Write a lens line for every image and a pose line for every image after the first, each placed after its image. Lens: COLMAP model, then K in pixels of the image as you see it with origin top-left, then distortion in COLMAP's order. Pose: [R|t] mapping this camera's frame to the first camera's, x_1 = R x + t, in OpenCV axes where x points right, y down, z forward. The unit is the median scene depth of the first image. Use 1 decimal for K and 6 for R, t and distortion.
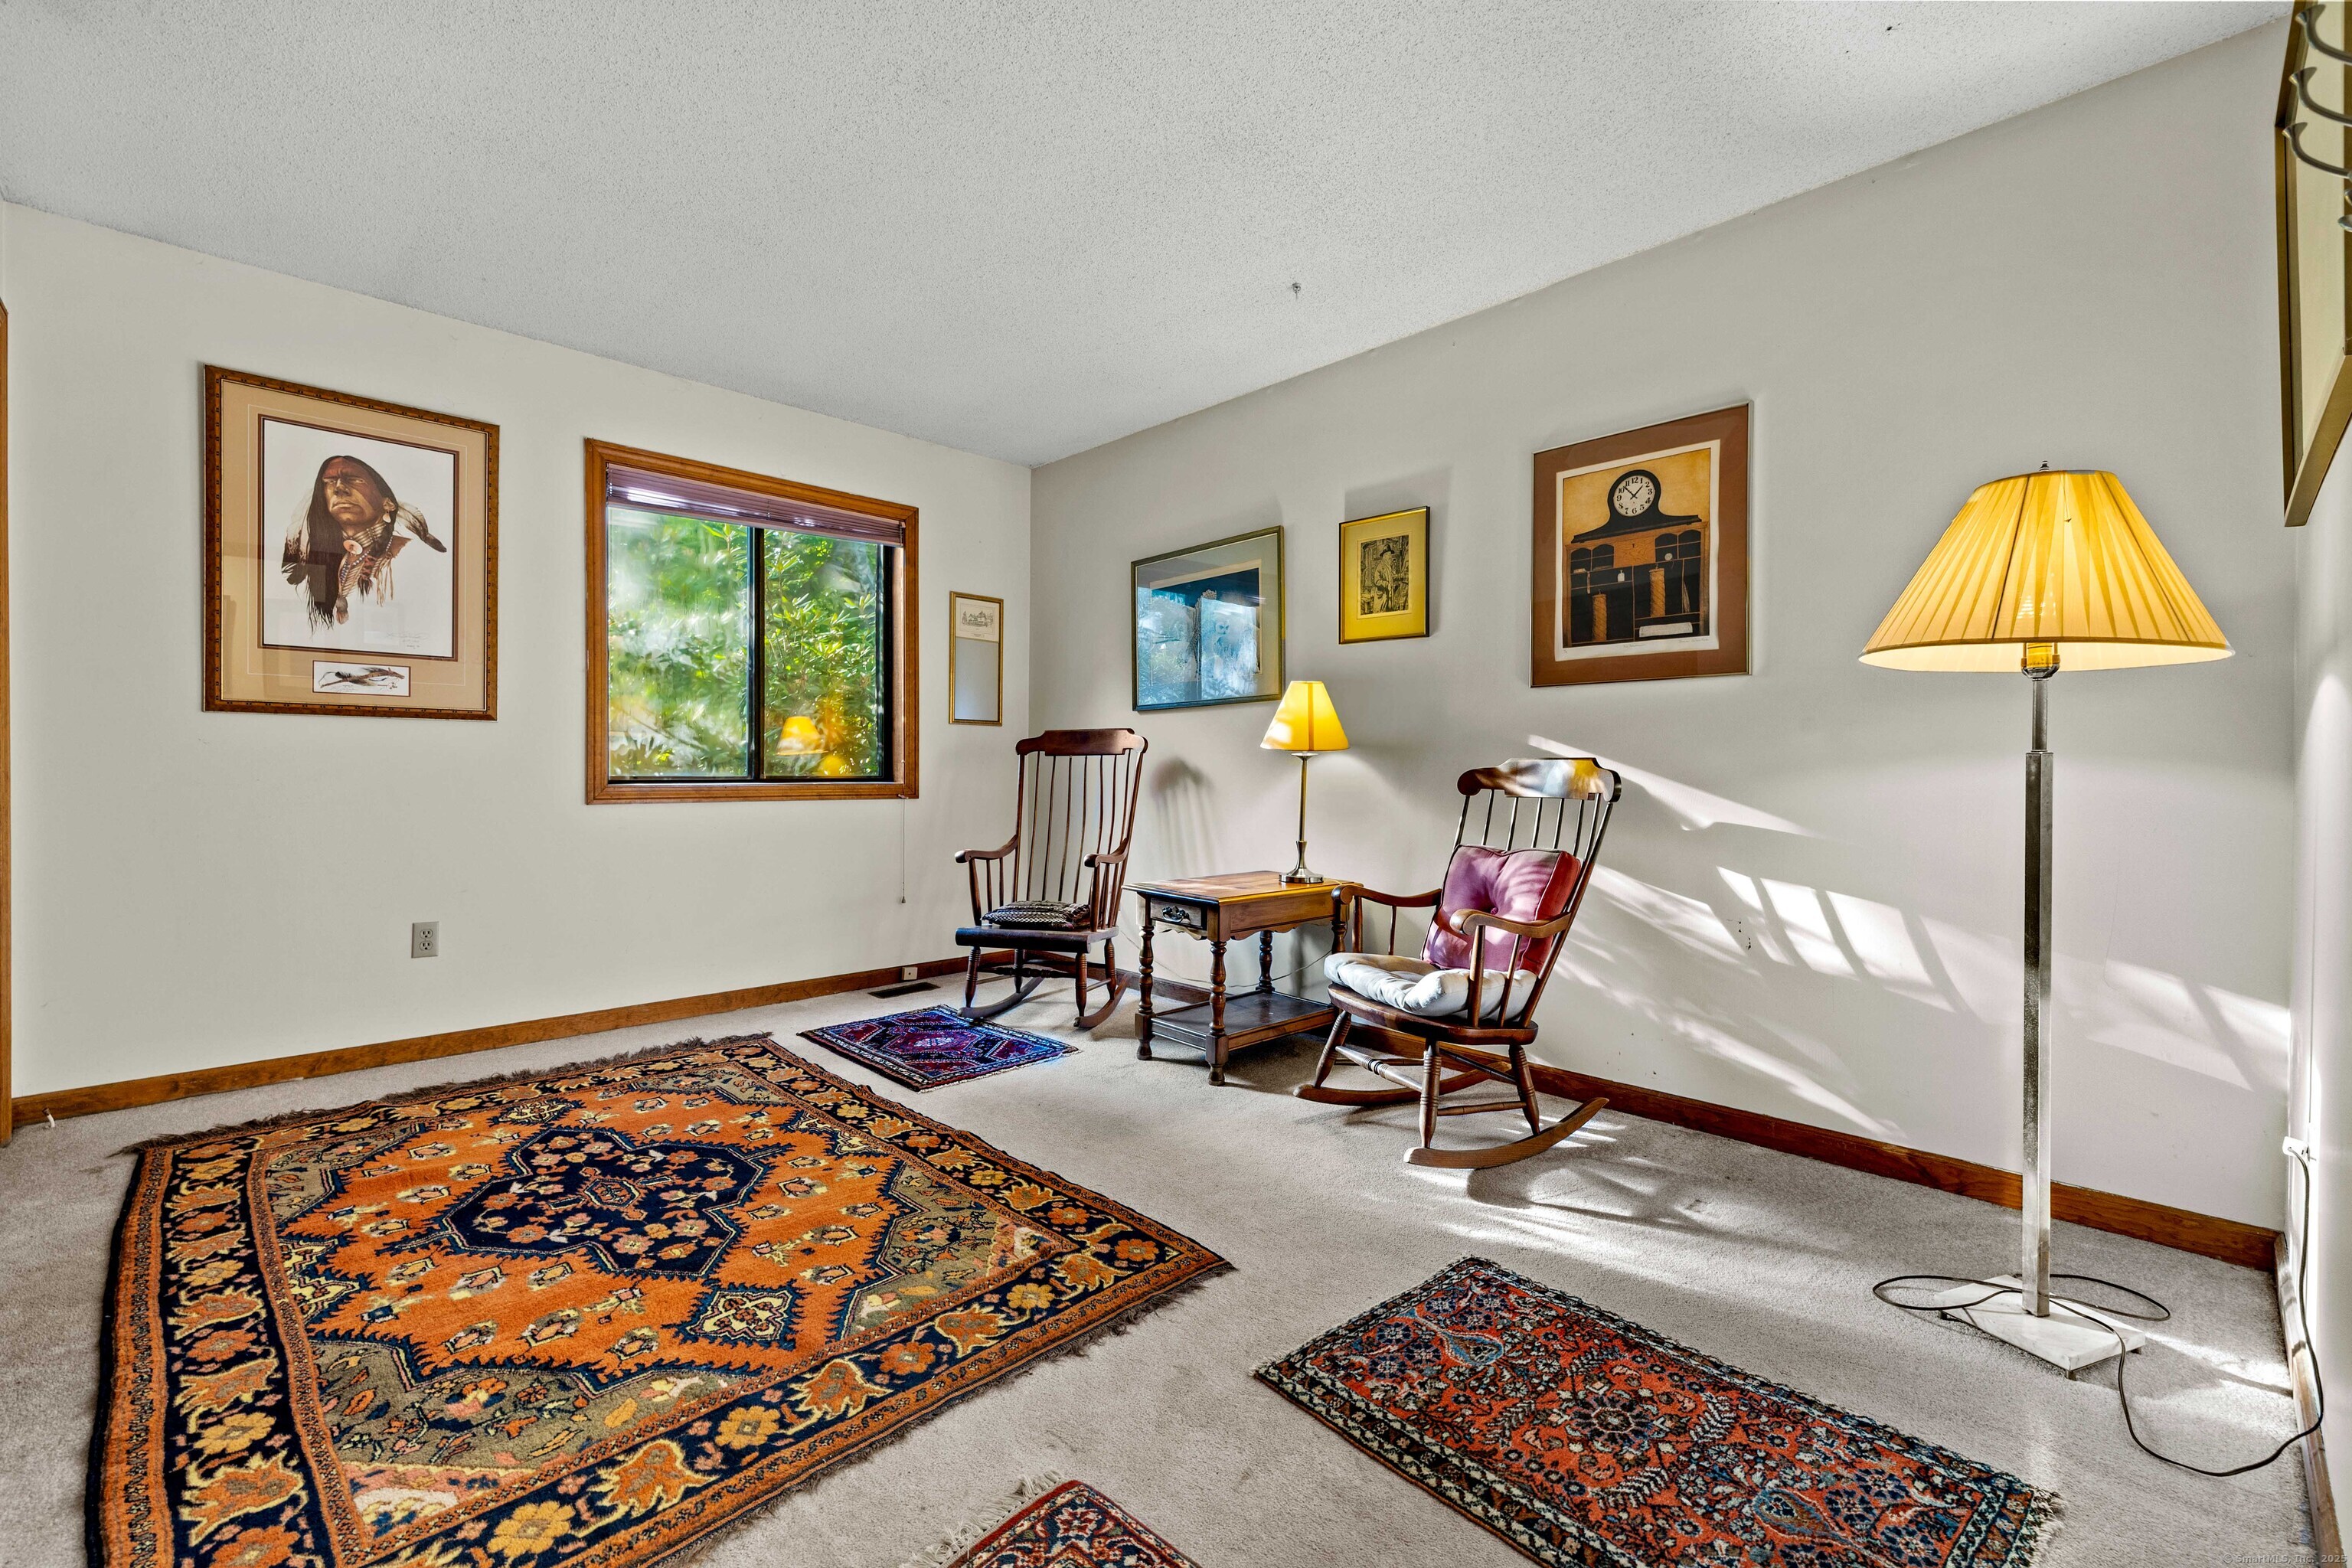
lens RADIAL K [[995.4, 0, 1176.0], [0, 995.4, 771.2], [0, 0, 1]] dist [0.003539, 0.001066]
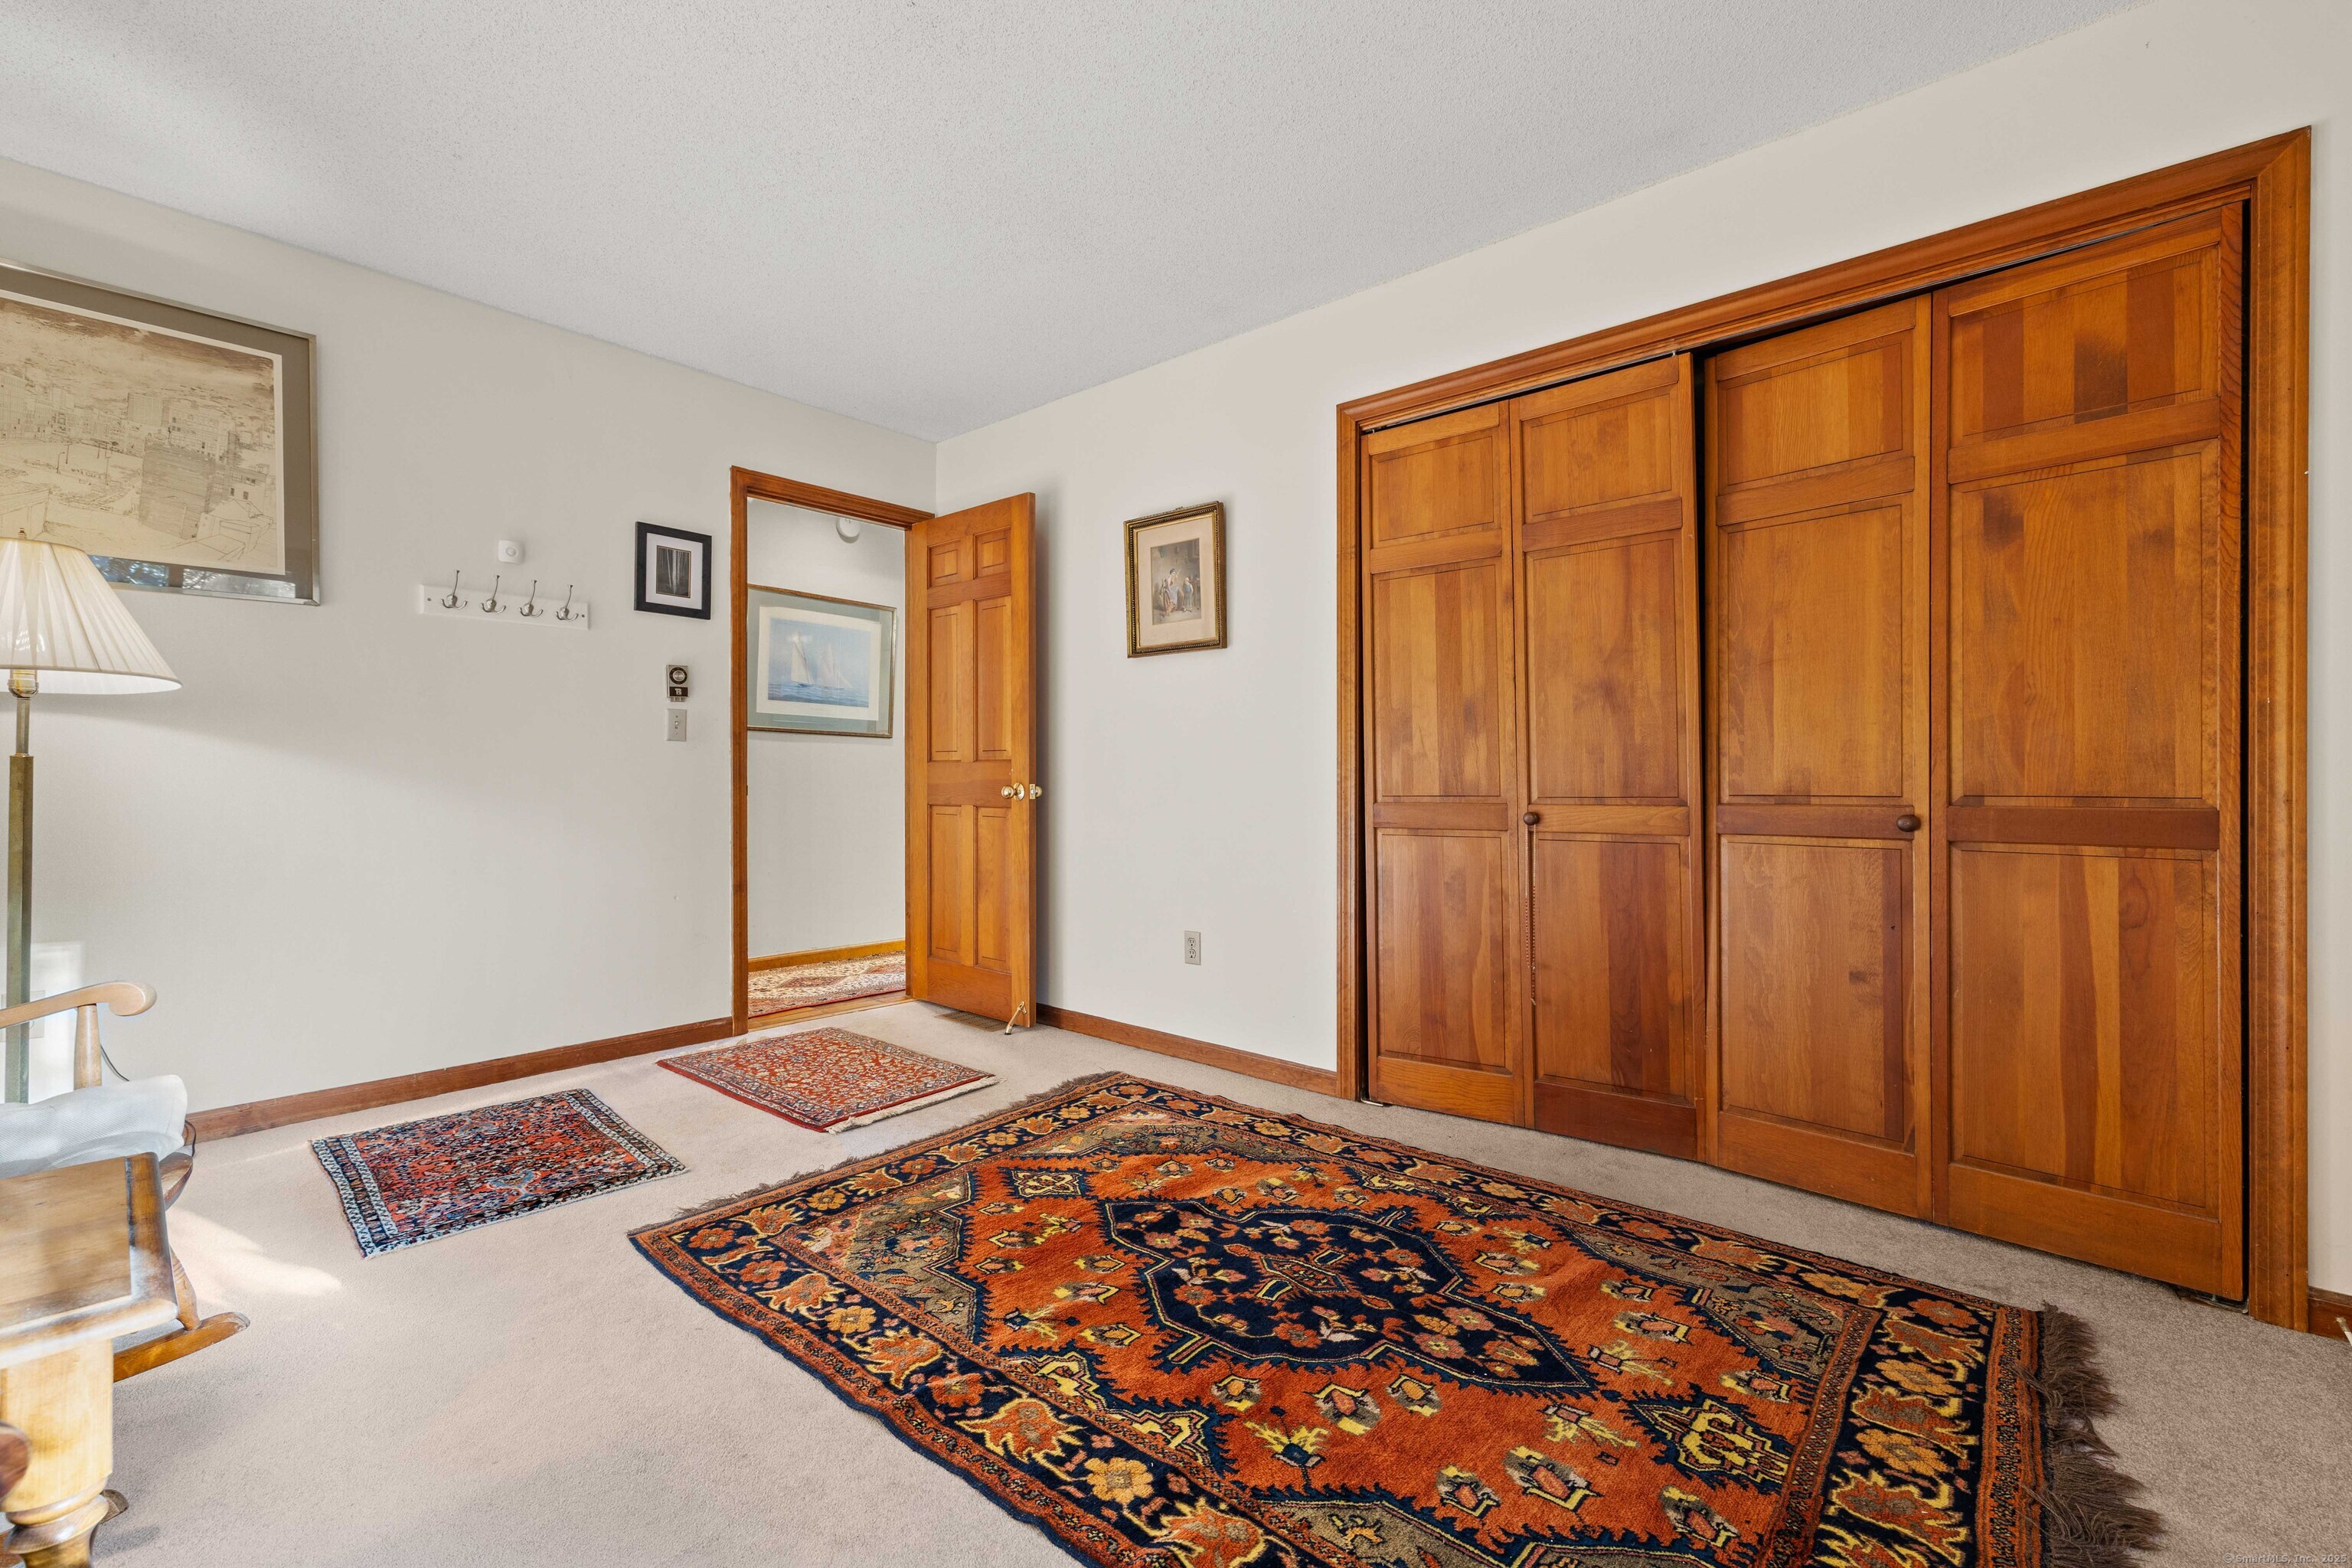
lens RADIAL K [[995.4, 0, 1176.9], [0, 995.4, 776.0], [0, 0, 1]] dist [0.003539, 0.001066]
pose [[-0.996007, -0.008366, -0.088884, -0.395789], [-0.008992, 0.999938, 0.006641, -0.012494], [0.088823, 0.007413, -0.996020, 1.928720]]
